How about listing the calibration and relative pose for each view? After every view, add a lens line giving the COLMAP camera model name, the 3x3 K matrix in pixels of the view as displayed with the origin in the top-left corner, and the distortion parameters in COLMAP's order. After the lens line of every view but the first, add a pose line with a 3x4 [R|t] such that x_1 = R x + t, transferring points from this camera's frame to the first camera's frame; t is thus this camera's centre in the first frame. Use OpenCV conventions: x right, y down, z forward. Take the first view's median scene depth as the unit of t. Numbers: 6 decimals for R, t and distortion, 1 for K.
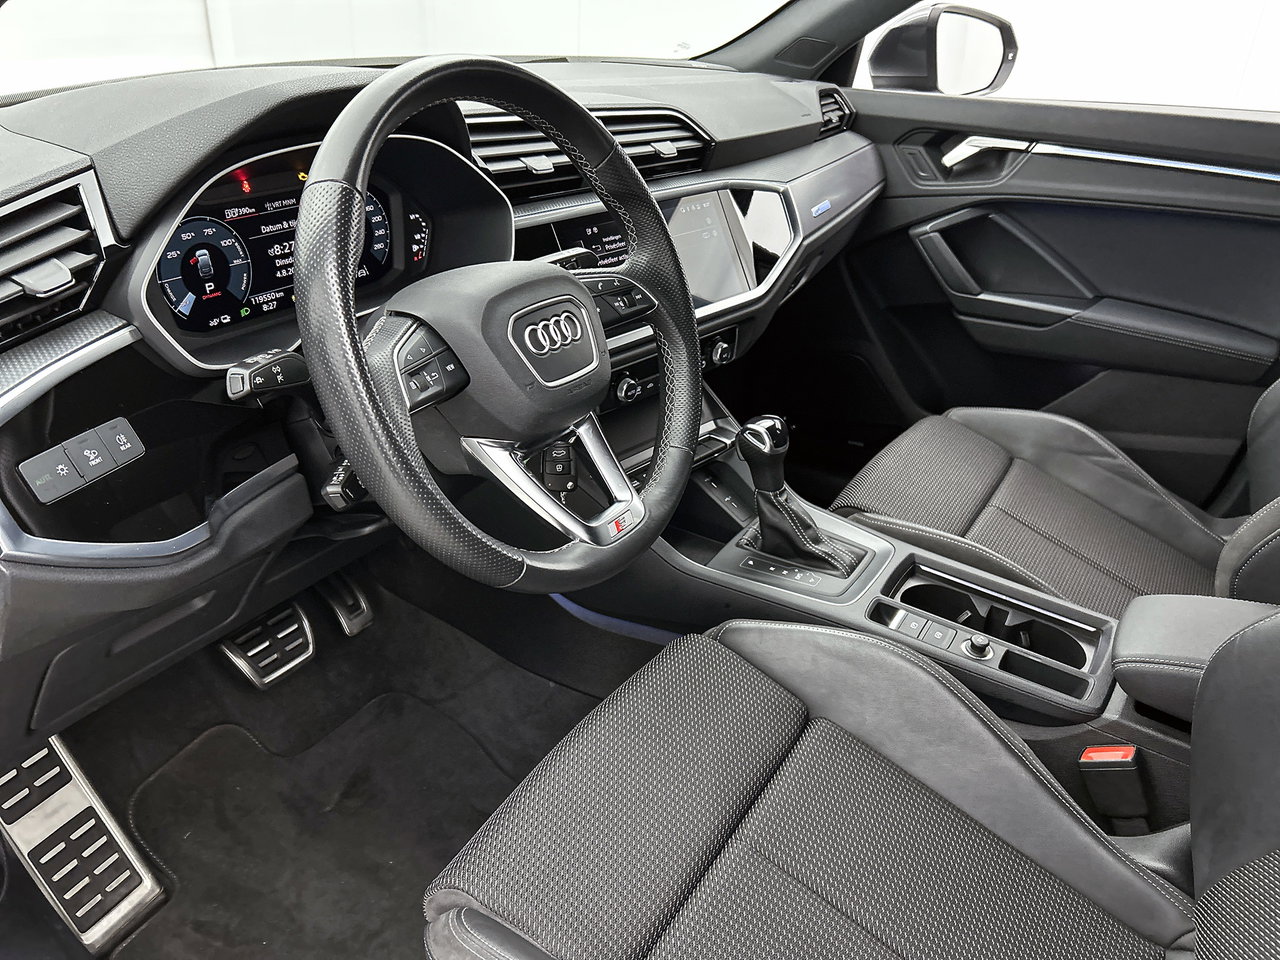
lens RADIAL K [[969.5, 0, 640.0], [0, 969.5, 480.0], [0, 0, 1]] dist [0.050756, -0.094248]
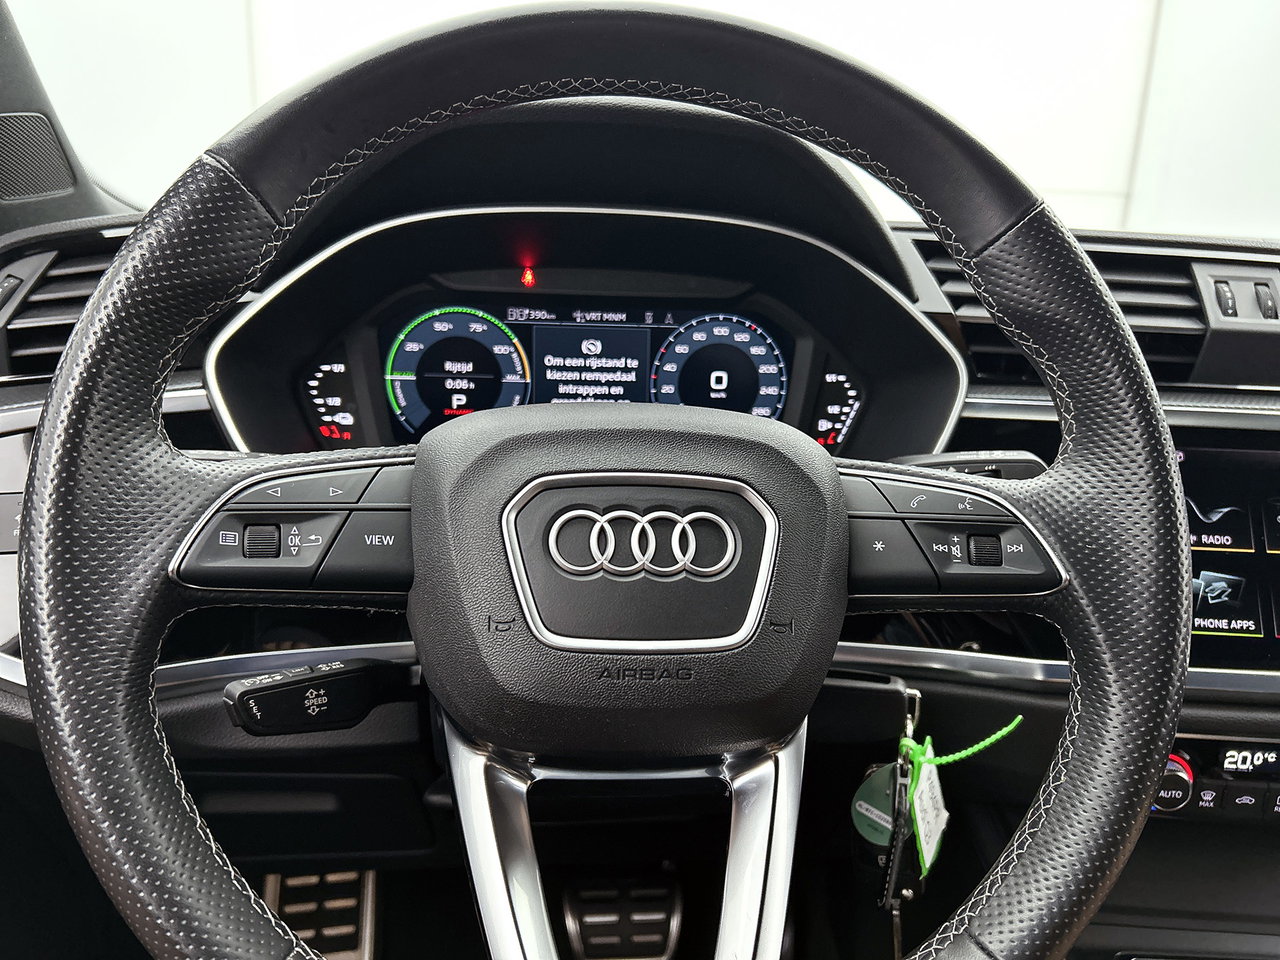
lens RADIAL K [[982.6, 0, 645.2], [0, 982.6, 484.7], [0, 0, 1]] dist [0.077118, -0.221934]
pose [[0.637548, 0.174192, -0.750460, 0.186622], [-0.368007, 0.924643, -0.098016, -0.095954], [0.676834, 0.338664, 0.653608, 0.513473]]
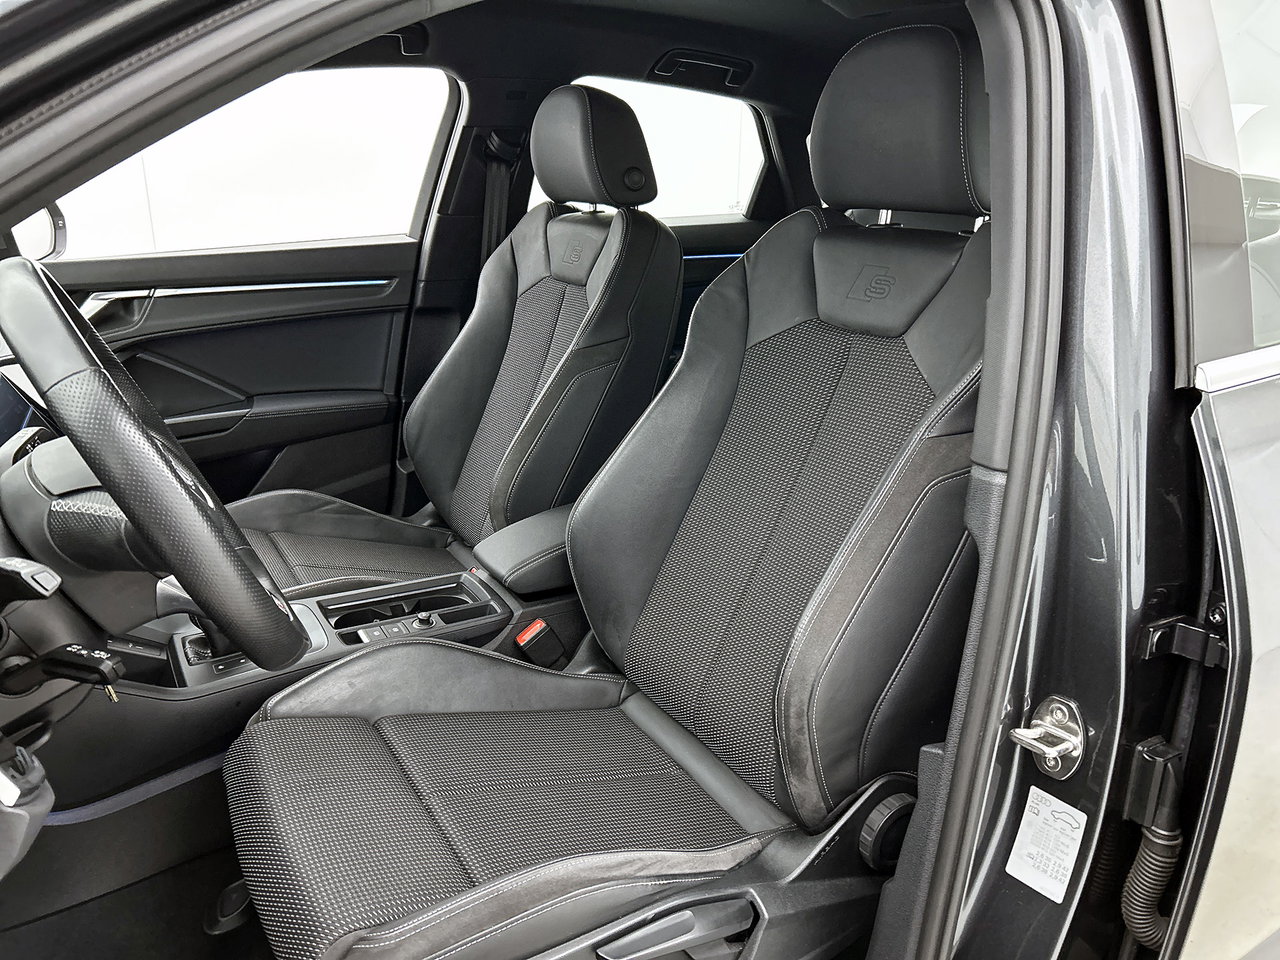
lens RADIAL K [[969.5, 0, 640.0], [0, 969.5, 480.0], [0, 0, 1]] dist [0.050756, -0.094248]
pose [[0.442804, -0.307416, 0.842271, -0.636210], [0.417791, 0.901915, 0.109542, -0.033239], [-0.793332, 0.303388, 0.527807, -0.031052]]
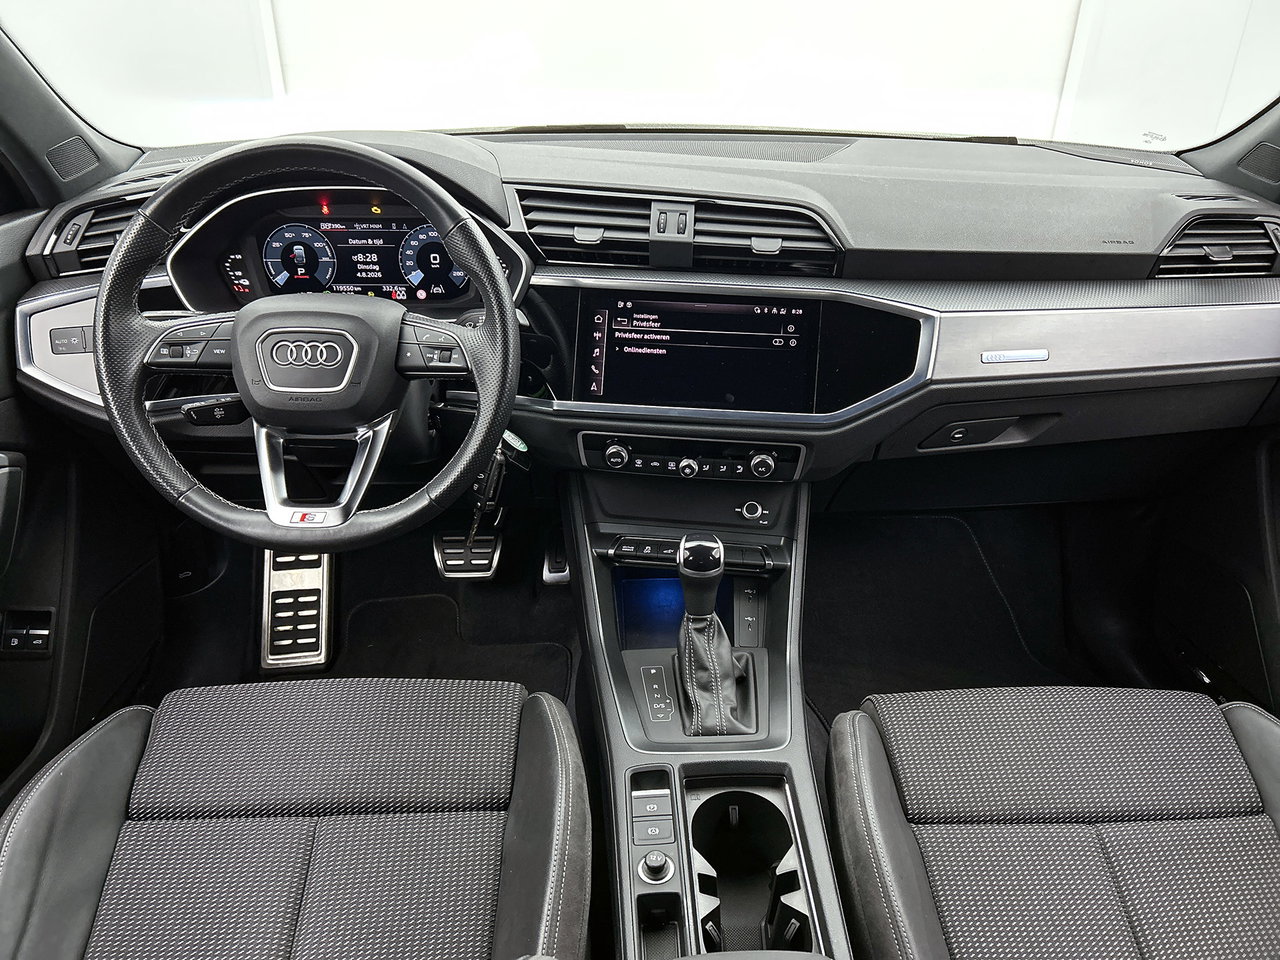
lens RADIAL K [[969.5, 0, 640.0], [0, 969.5, 480.0], [0, 0, 1]] dist [0.050756, -0.094248]
pose [[0.565793, 0.357174, -0.743172, 0.877819], [-0.371718, 0.915014, 0.156765, -0.272096], [0.736005, 0.187554, 0.650477, 0.388708]]
